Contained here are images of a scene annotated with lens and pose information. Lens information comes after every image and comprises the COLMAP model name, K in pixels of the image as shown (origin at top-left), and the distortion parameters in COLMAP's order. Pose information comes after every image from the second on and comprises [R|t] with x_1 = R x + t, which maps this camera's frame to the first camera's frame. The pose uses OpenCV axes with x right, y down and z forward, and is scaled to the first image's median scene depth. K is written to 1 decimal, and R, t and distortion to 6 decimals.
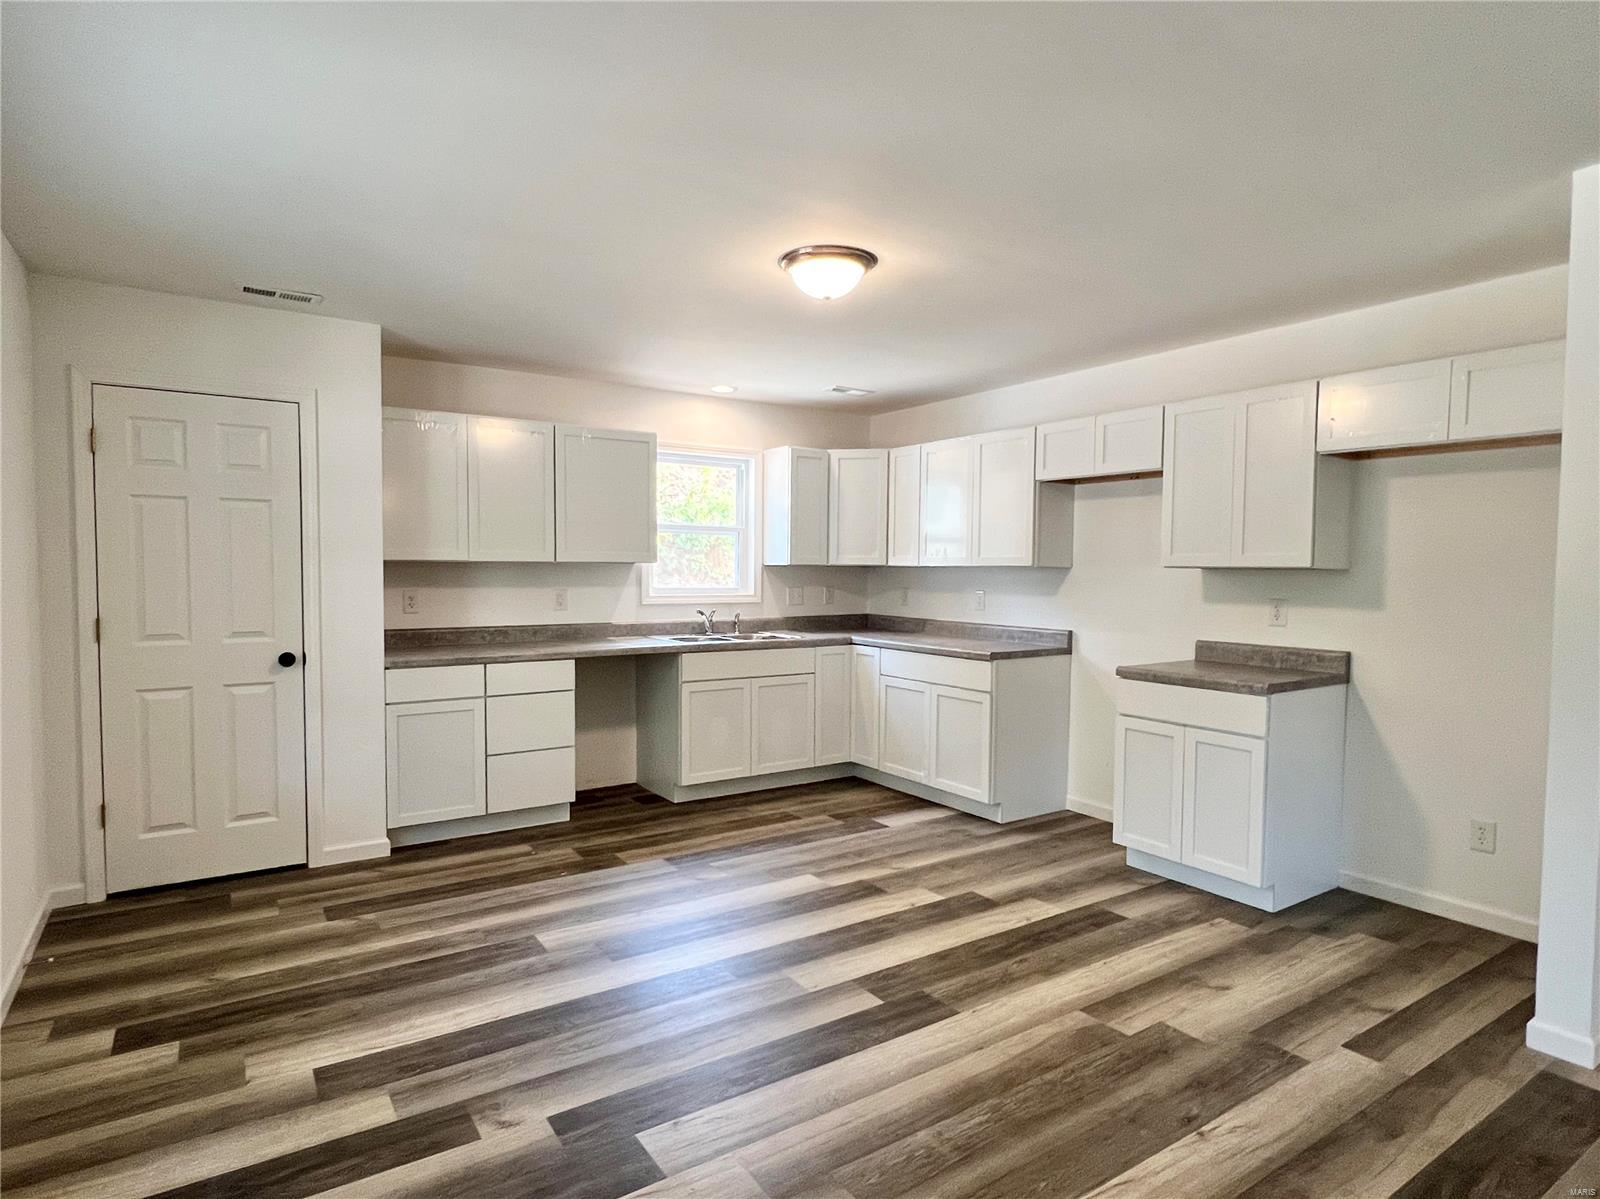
lens RADIAL K [[844.8, 0, 799.4], [0, 844.8, 587.8], [0, 0, 1]] dist [-0.009824, 0.001451]
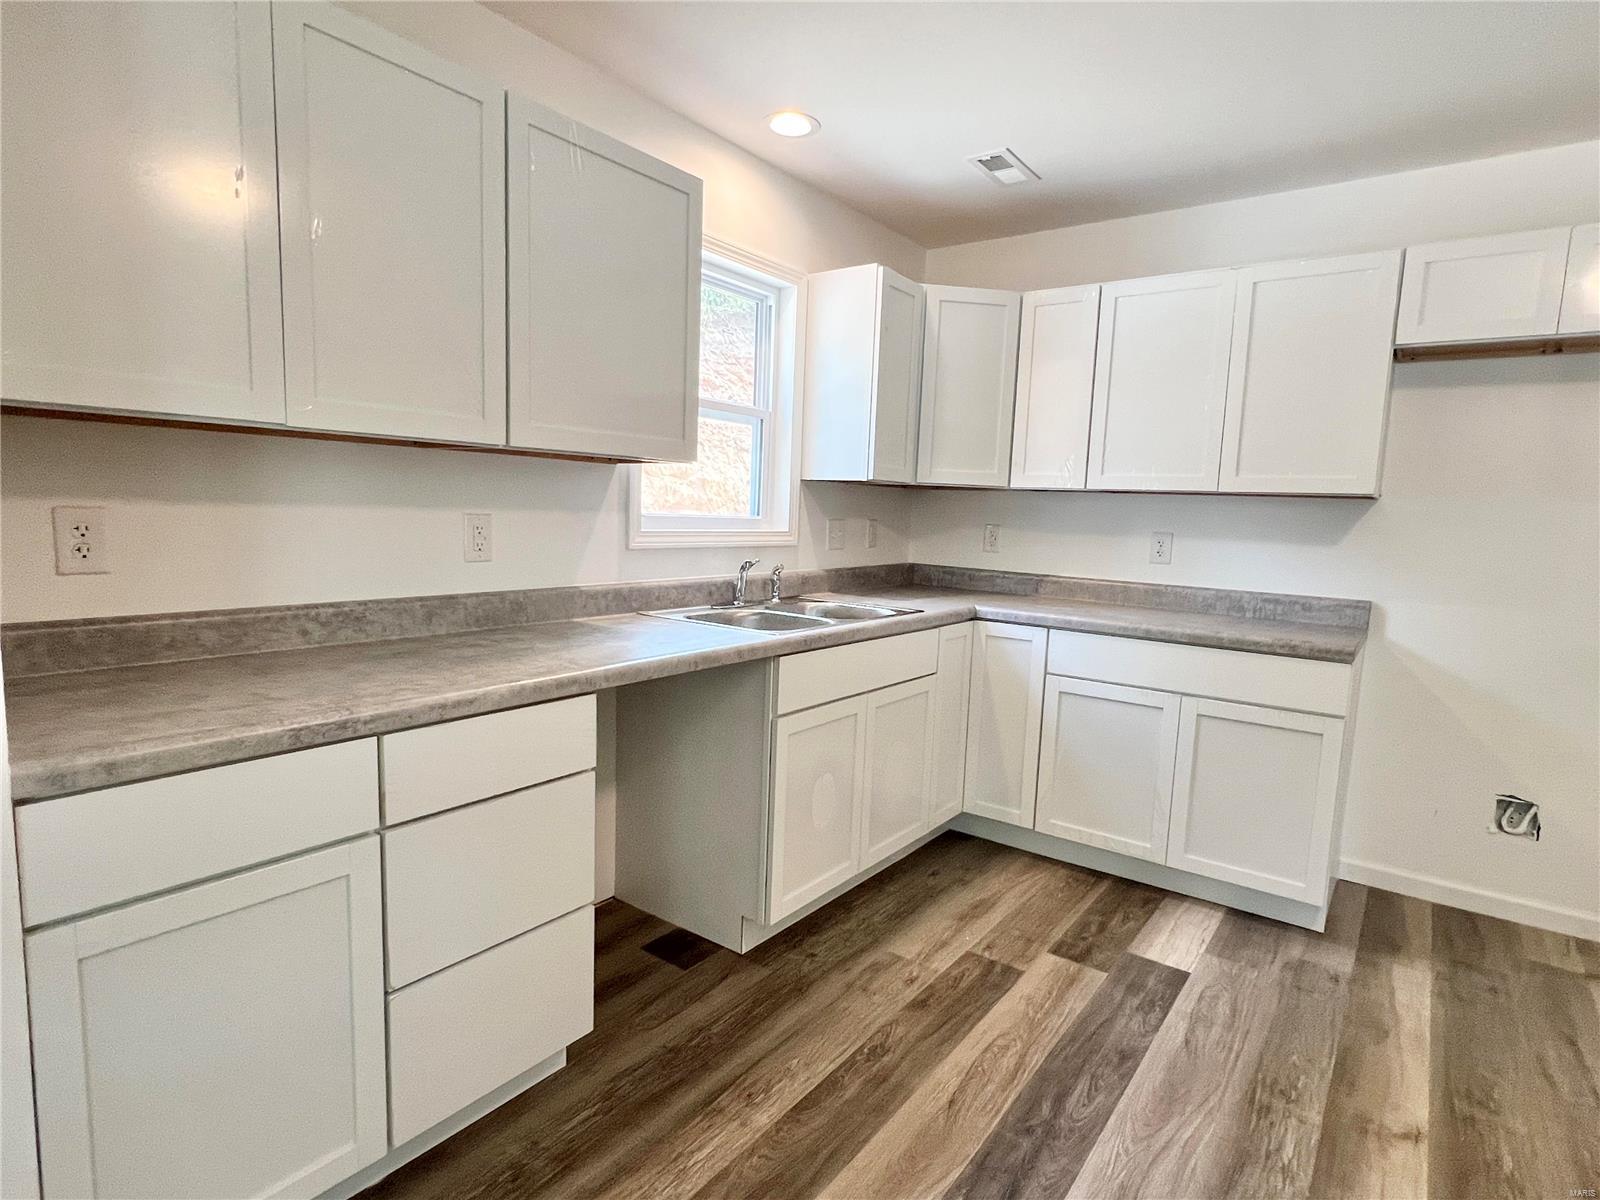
lens RADIAL K [[844.8, 0, 798.1], [0, 844.8, 598.4], [0, 0, 1]] dist [-0.009824, 0.001451]
pose [[0.948584, -0.006918, 0.316449, -0.270742], [-0.022378, 0.995794, 0.088850, 0.002819], [-0.315733, -0.091364, 0.944439, 0.539400]]
